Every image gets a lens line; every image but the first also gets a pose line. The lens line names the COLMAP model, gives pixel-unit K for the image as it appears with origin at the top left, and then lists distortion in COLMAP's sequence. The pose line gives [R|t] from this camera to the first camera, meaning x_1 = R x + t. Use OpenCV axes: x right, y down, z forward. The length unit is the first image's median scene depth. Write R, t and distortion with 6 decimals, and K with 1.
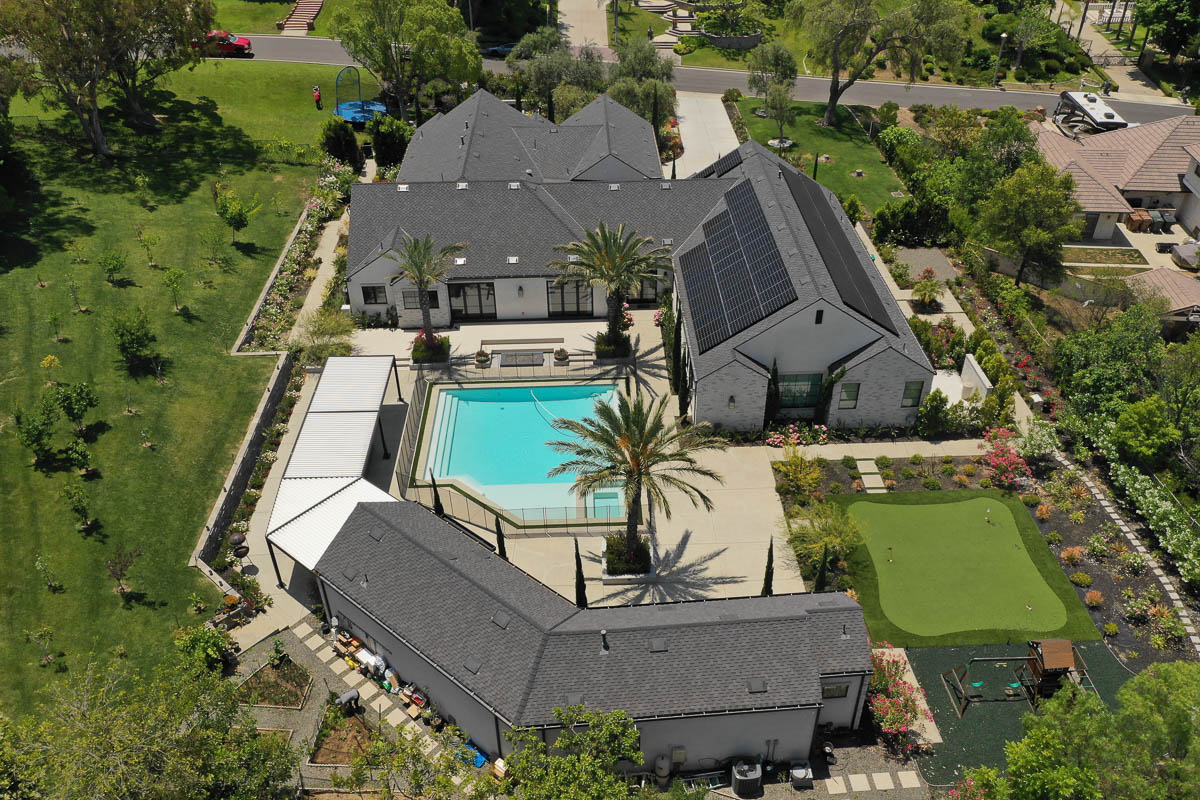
lens RADIAL K [[954.0, 0, 600.0], [0, 954.0, 400.0], [0, 0, 1]] dist [0.003264, 0.003957]
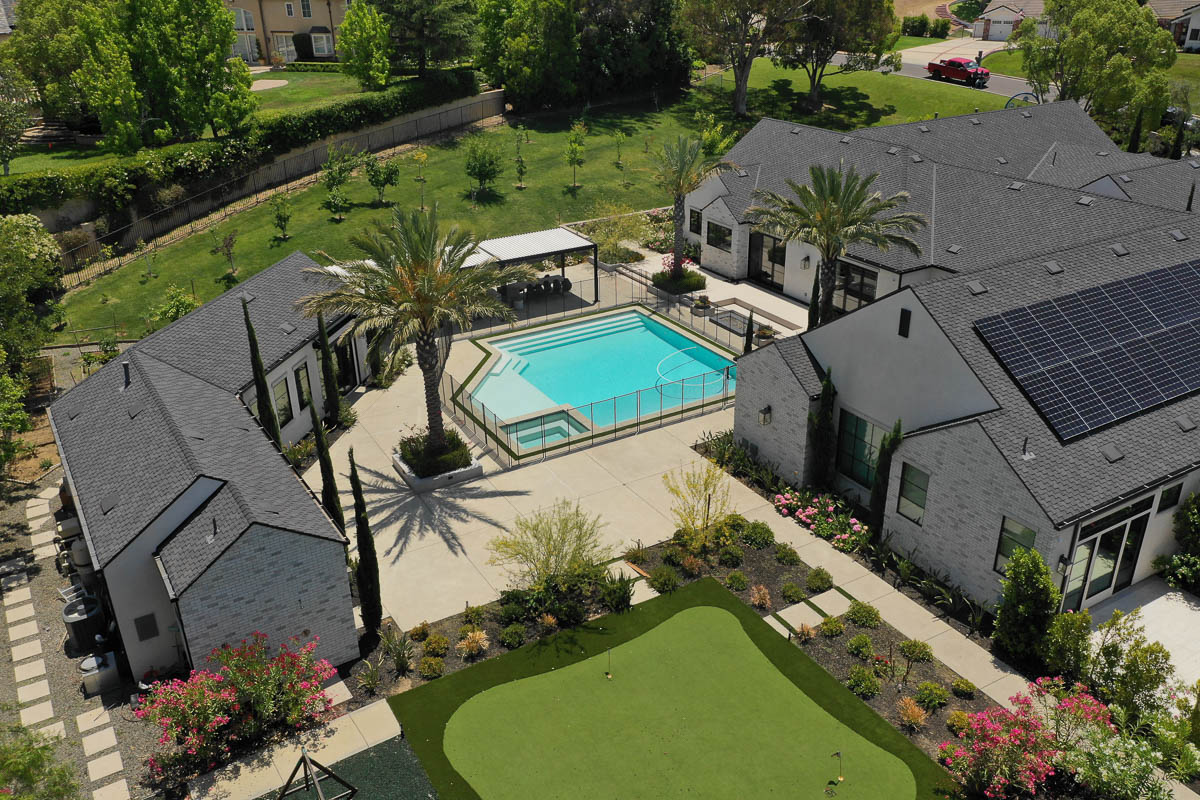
lens RADIAL K [[954.0, 0, 600.0], [0, 954.0, 400.0], [0, 0, 1]] dist [0.003264, 0.003957]
pose [[0.484816, 0.380782, -0.787374, 0.589771], [-0.506802, 0.856016, 0.101920, -0.015166], [0.712815, 0.349630, 0.607992, 0.543914]]
